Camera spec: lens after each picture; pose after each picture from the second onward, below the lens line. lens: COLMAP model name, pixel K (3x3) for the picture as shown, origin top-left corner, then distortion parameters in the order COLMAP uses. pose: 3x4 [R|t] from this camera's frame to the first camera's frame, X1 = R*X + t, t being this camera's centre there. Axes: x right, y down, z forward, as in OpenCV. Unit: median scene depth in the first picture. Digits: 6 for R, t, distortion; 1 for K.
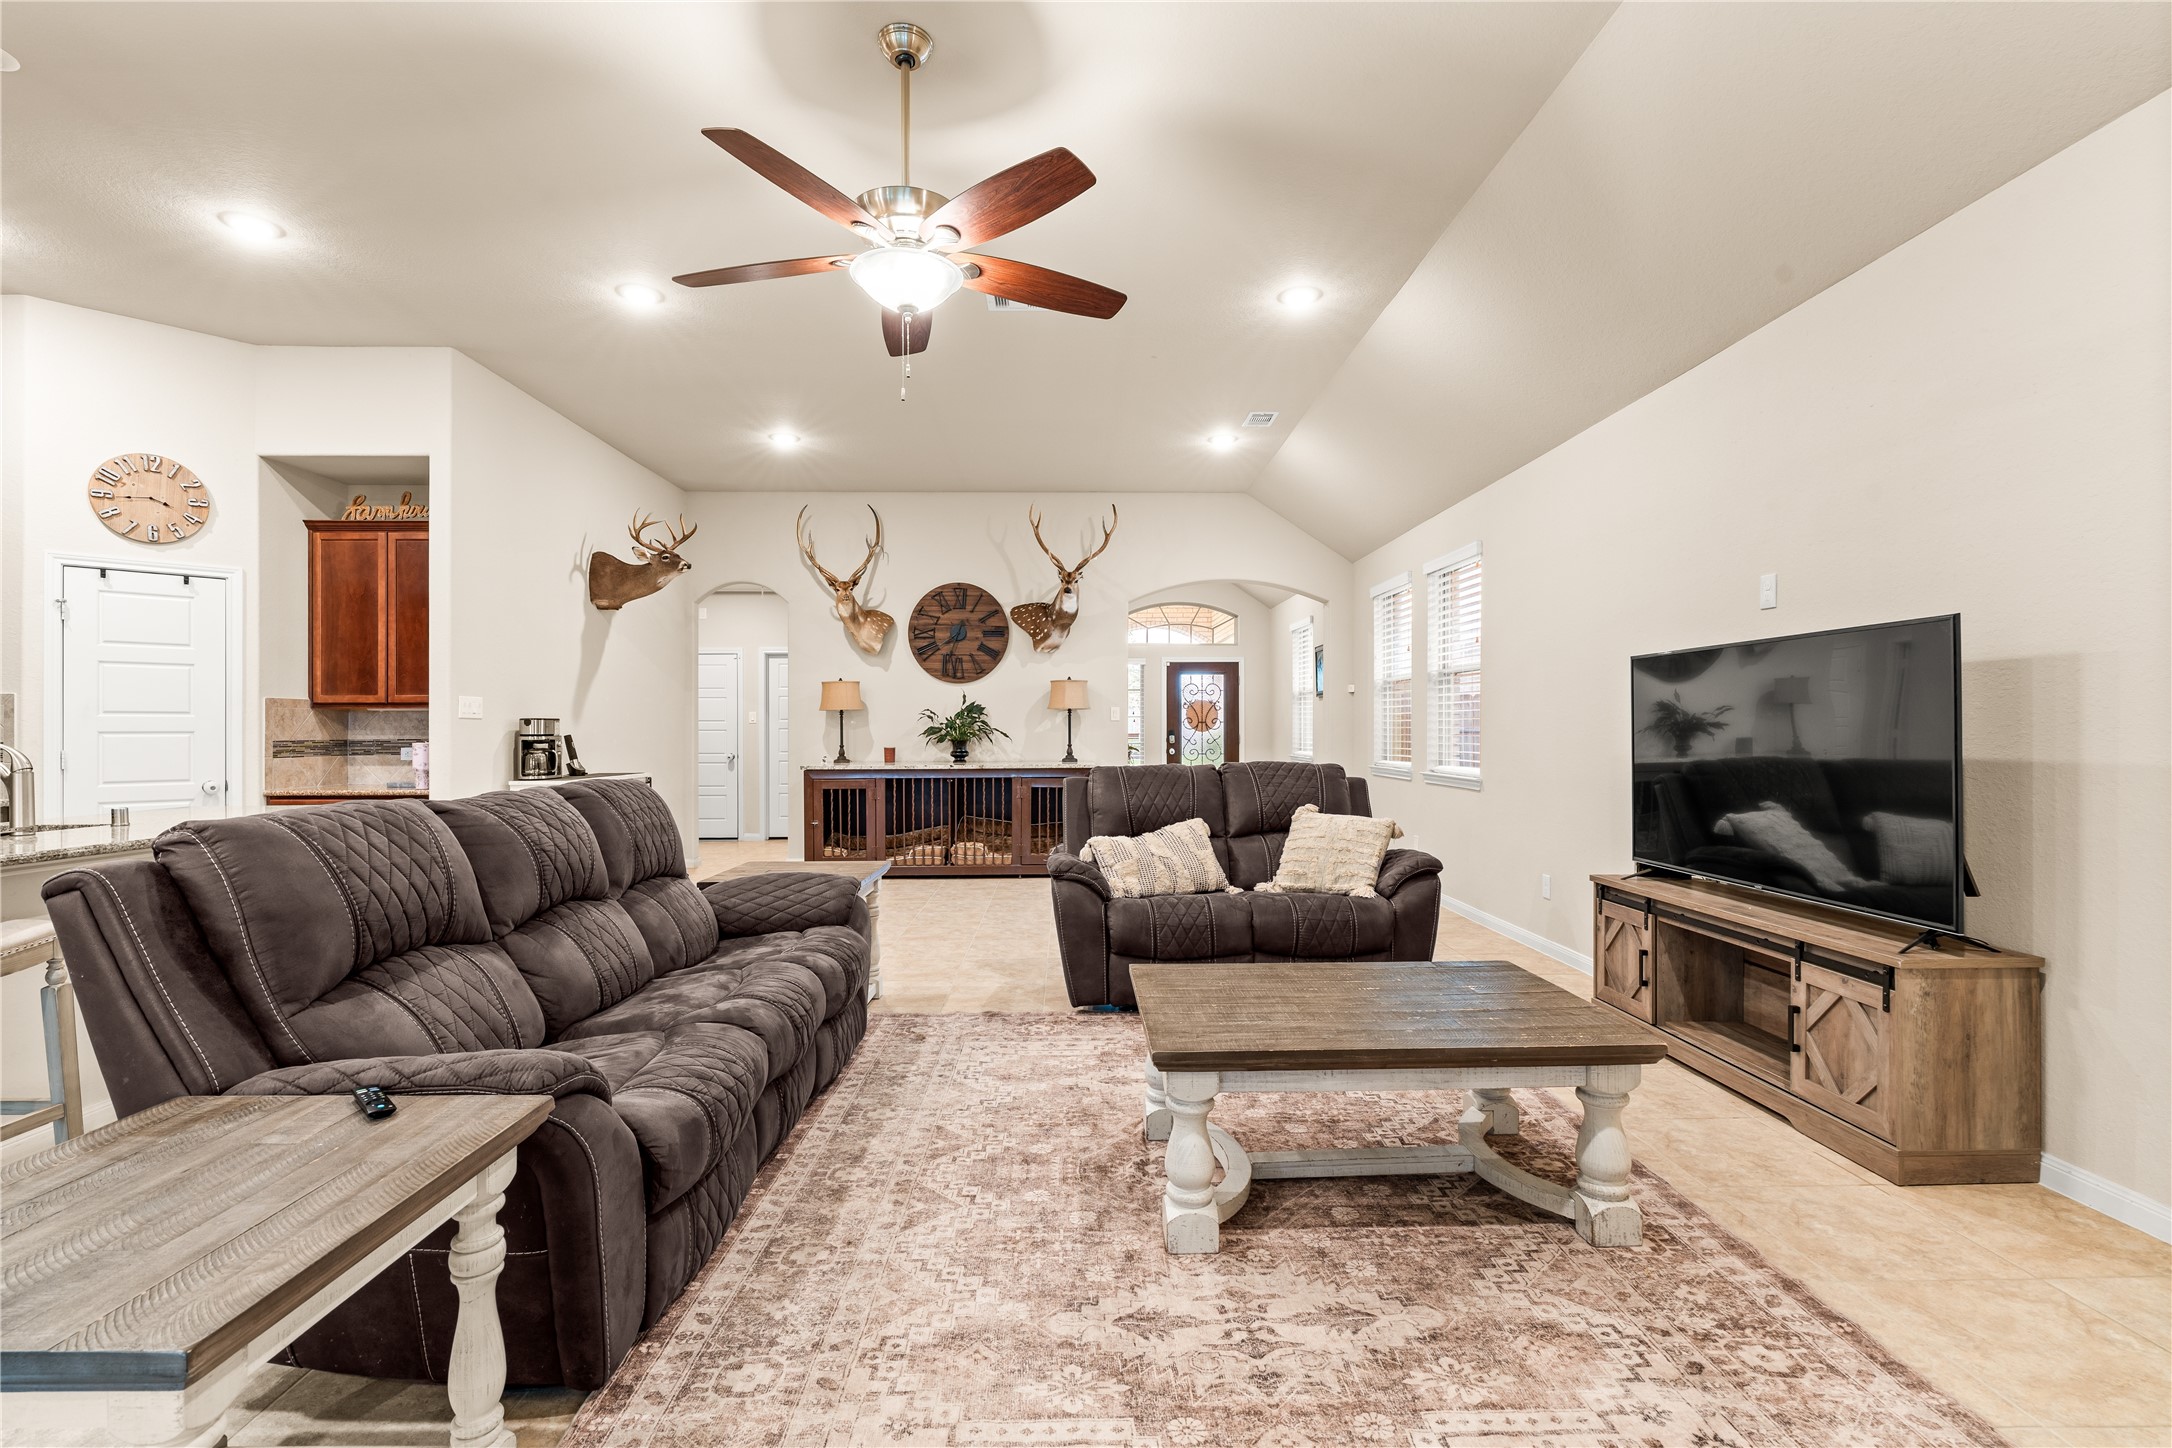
lens RADIAL K [[976.6, 0, 1088.8], [0, 976.6, 729.3], [0, 0, 1]] dist [-0.008404, 0.002582]
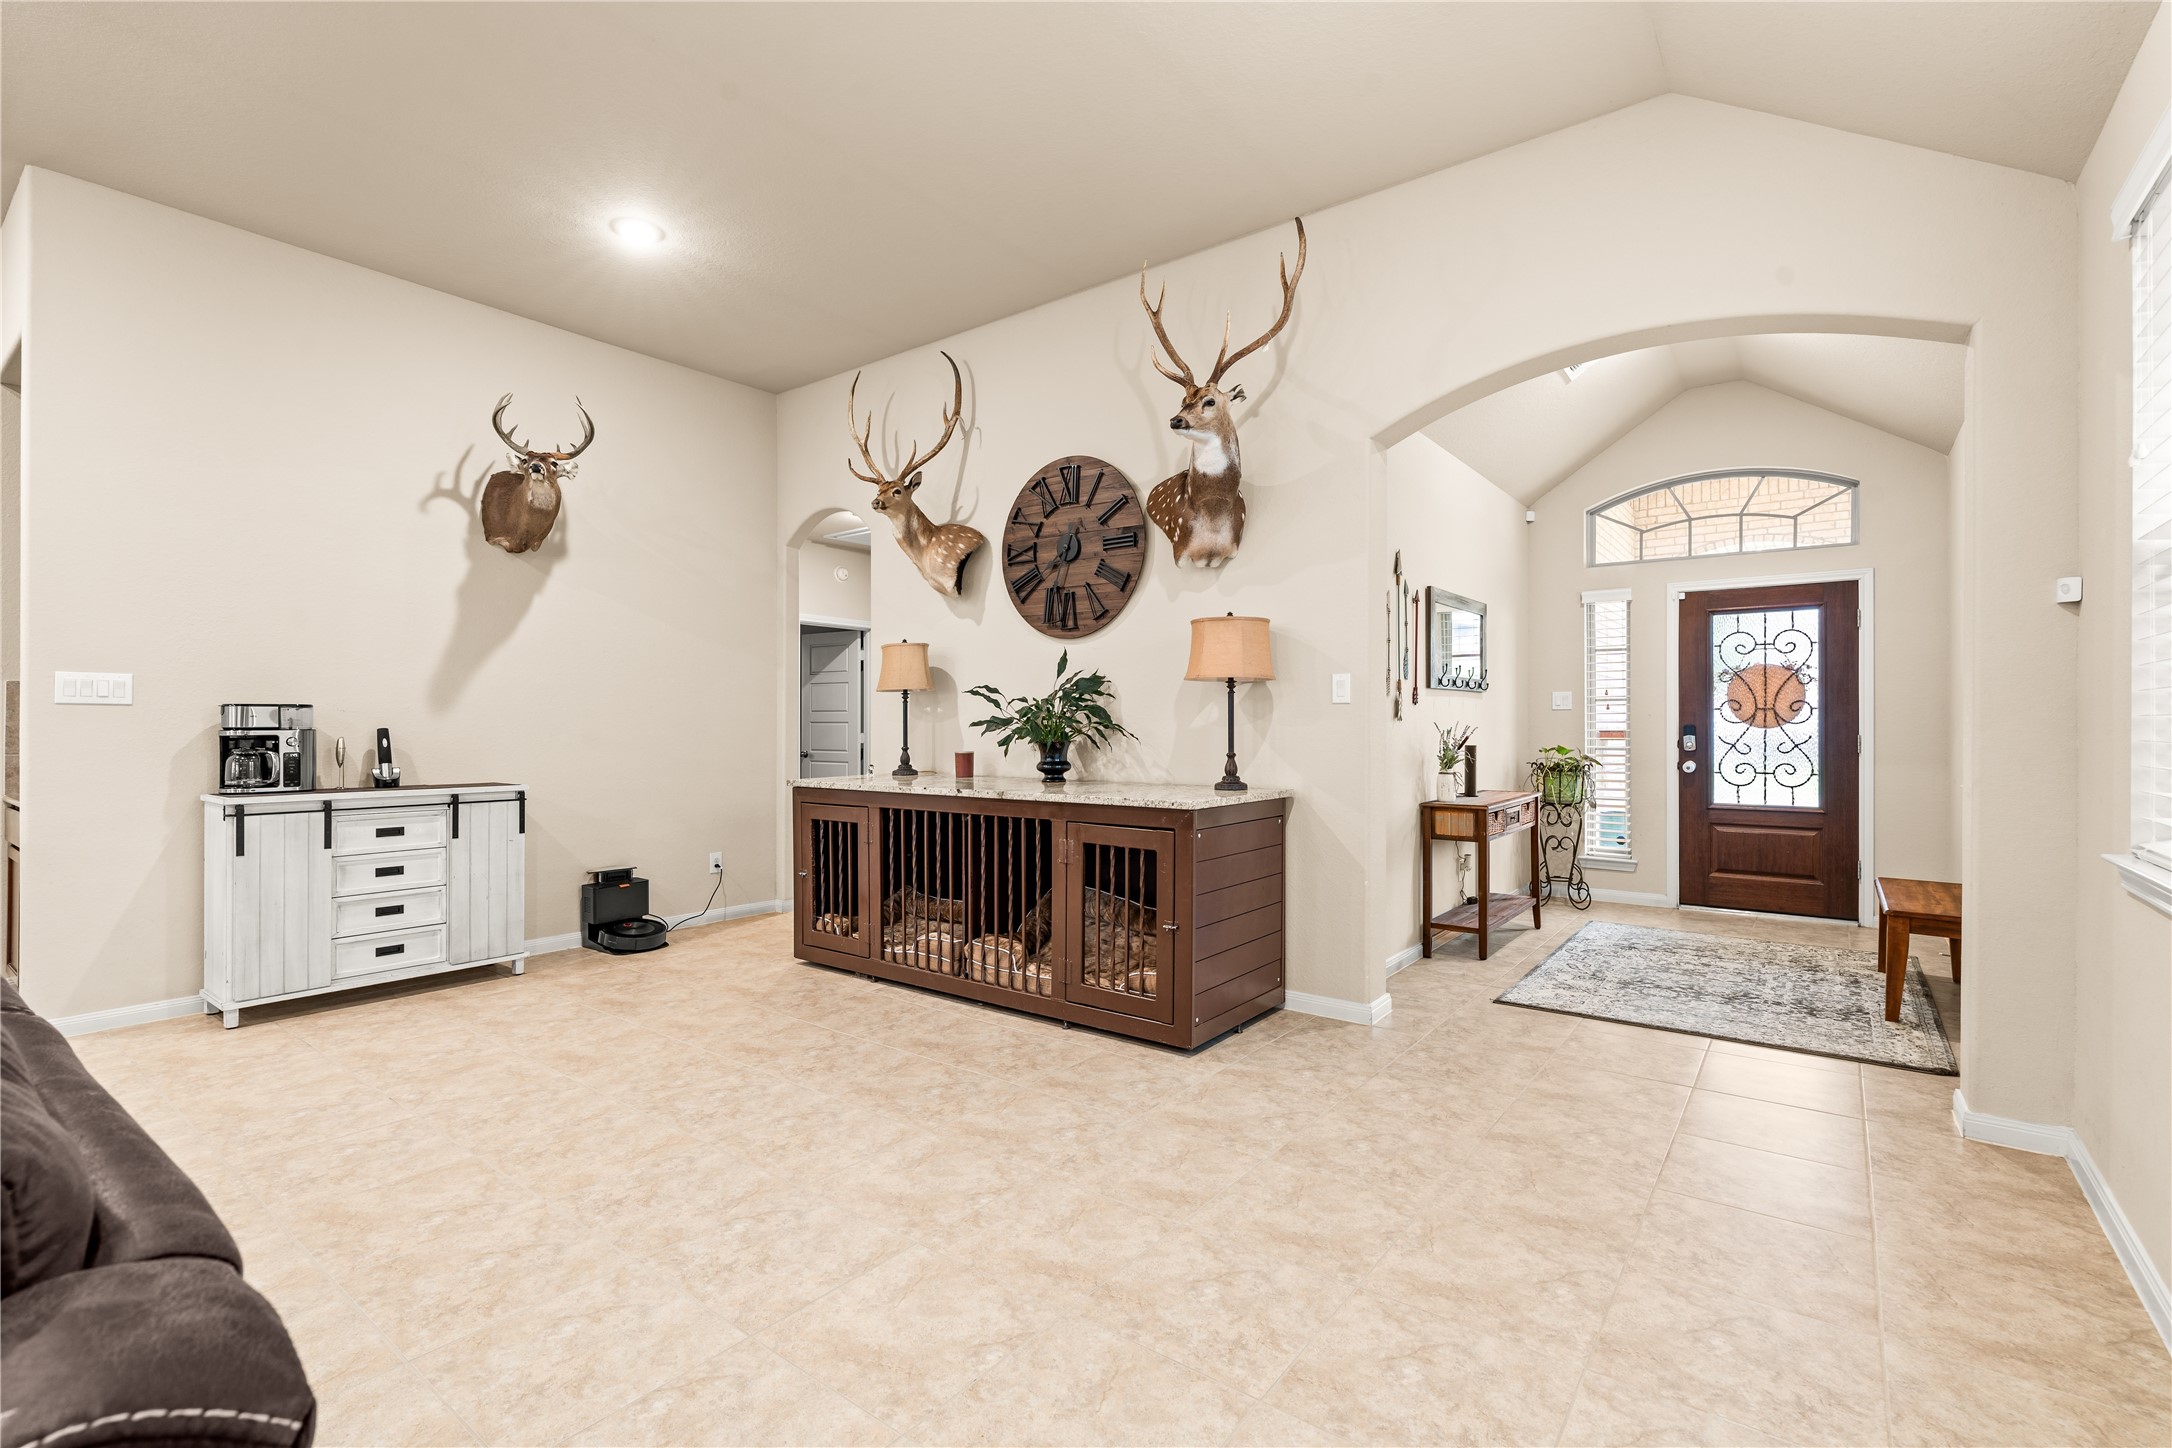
lens RADIAL K [[976.6, 0, 1088.5], [0, 976.6, 725.9], [0, 0, 1]] dist [-0.008404, 0.002582]
pose [[0.782605, 0.002535, -0.622513, 0.270173], [-0.001637, 0.999997, 0.002014, 0.001406], [0.622516, -0.000557, 0.782607, 0.704139]]
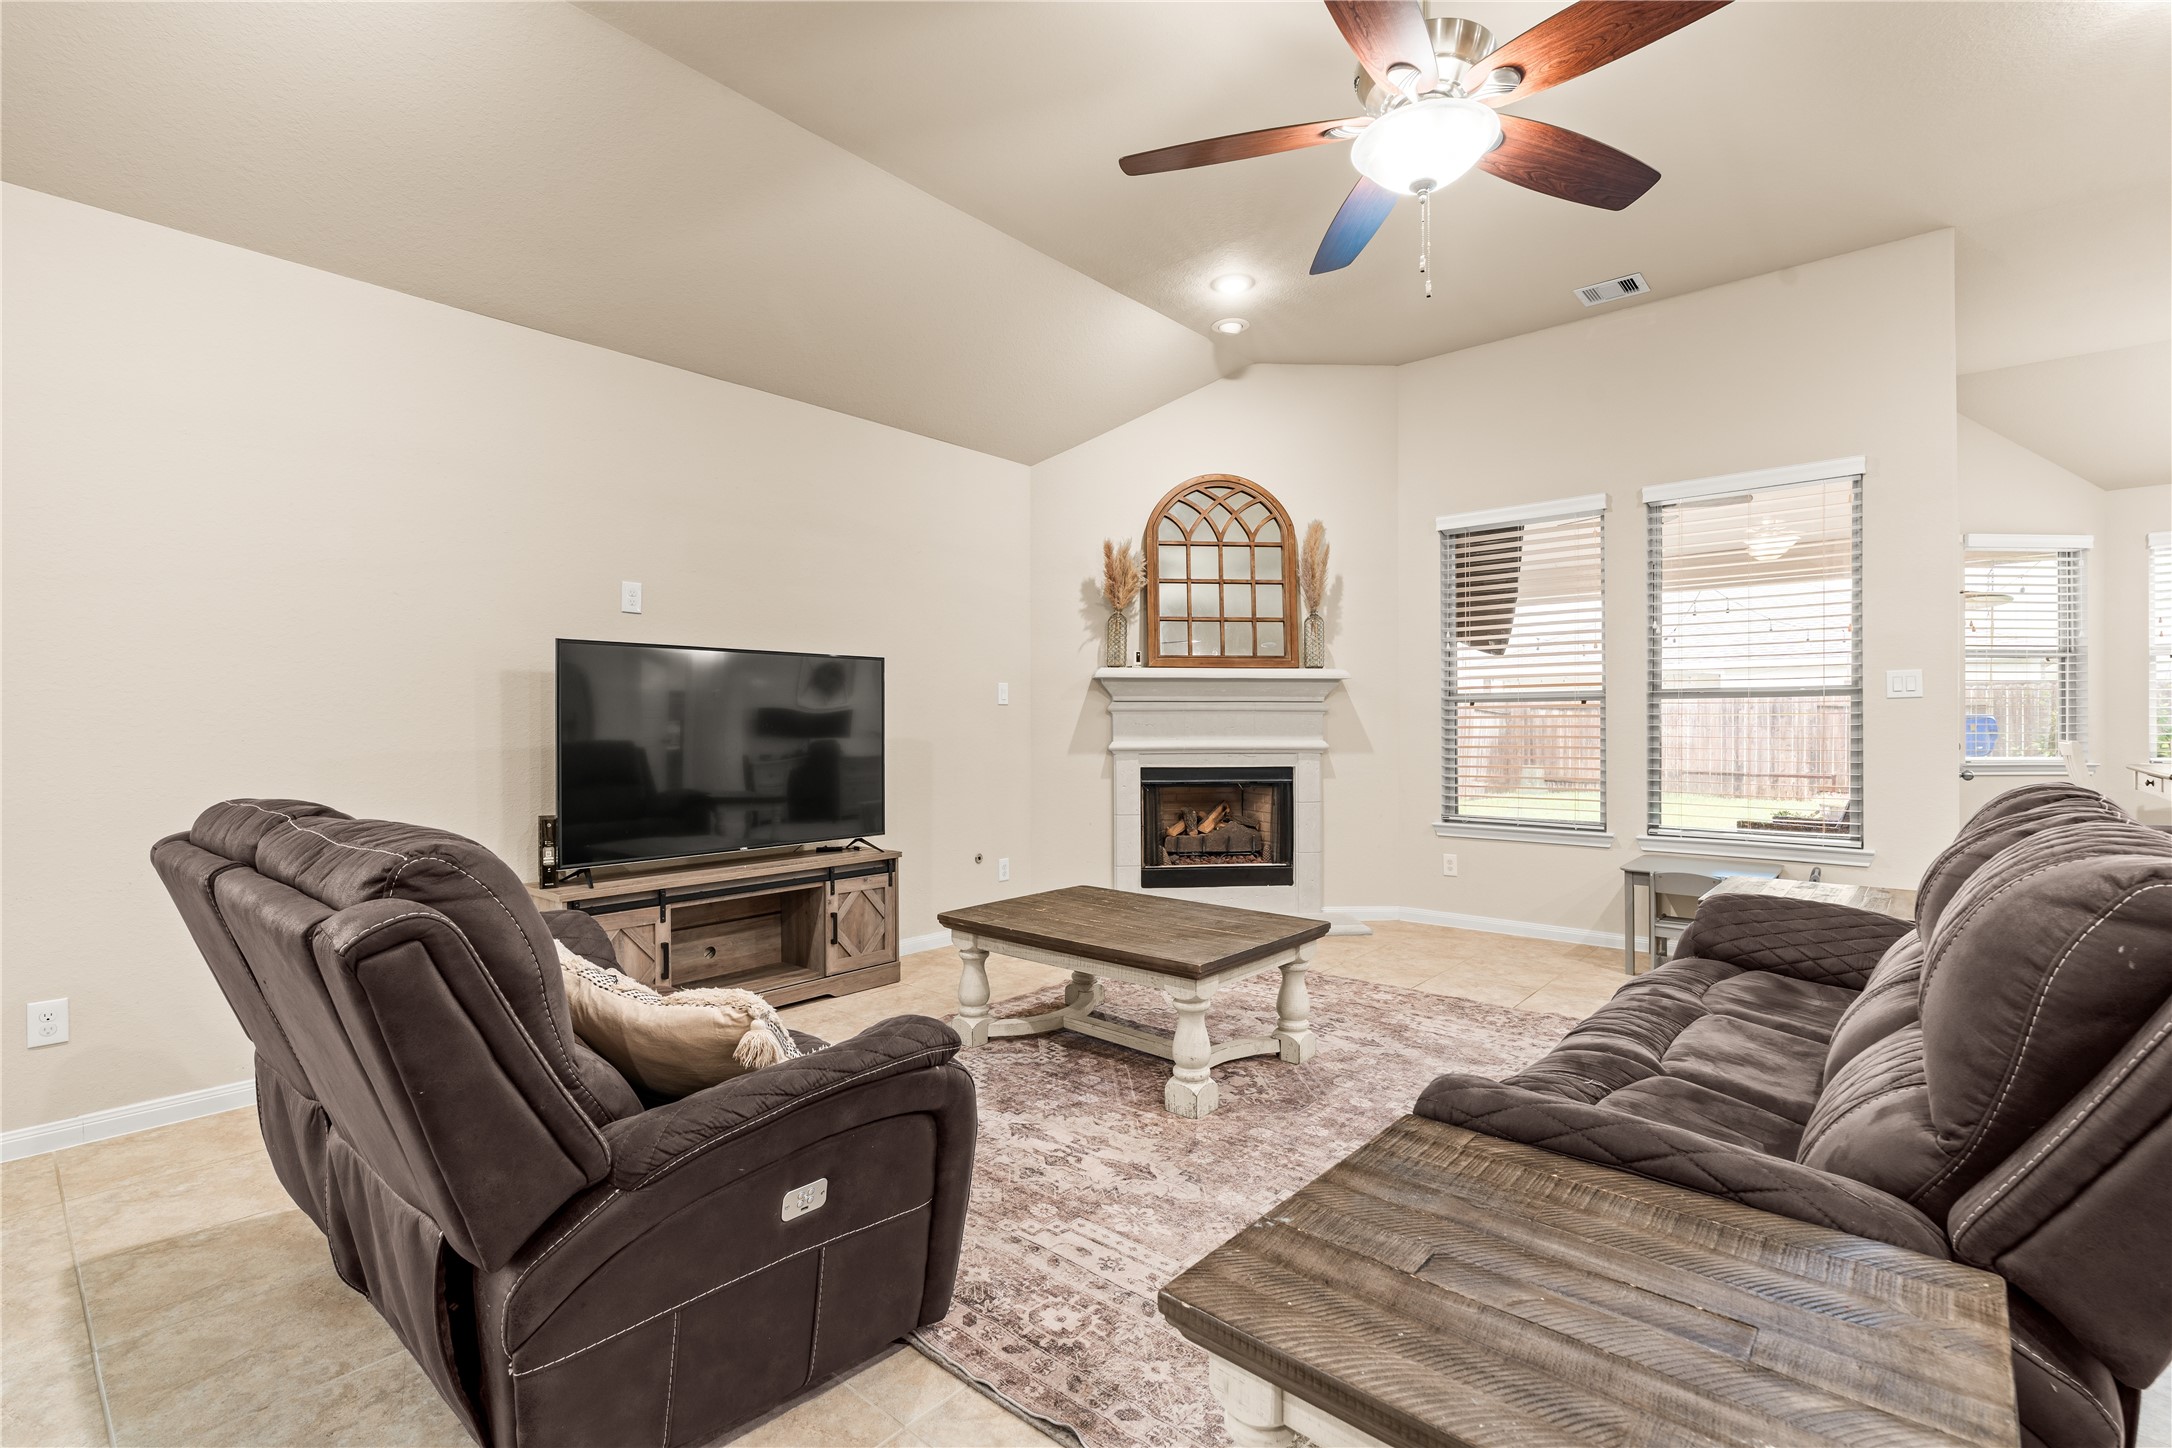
lens RADIAL K [[976.6, 0, 1089.7], [0, 976.6, 719.3], [0, 0, 1]] dist [-0.008404, 0.002582]
pose [[-0.741058, 0.006351, 0.671410, -0.219232], [0.003365, 0.999978, -0.005745, 0.002767], [-0.671432, -0.001998, -0.741063, 0.751046]]
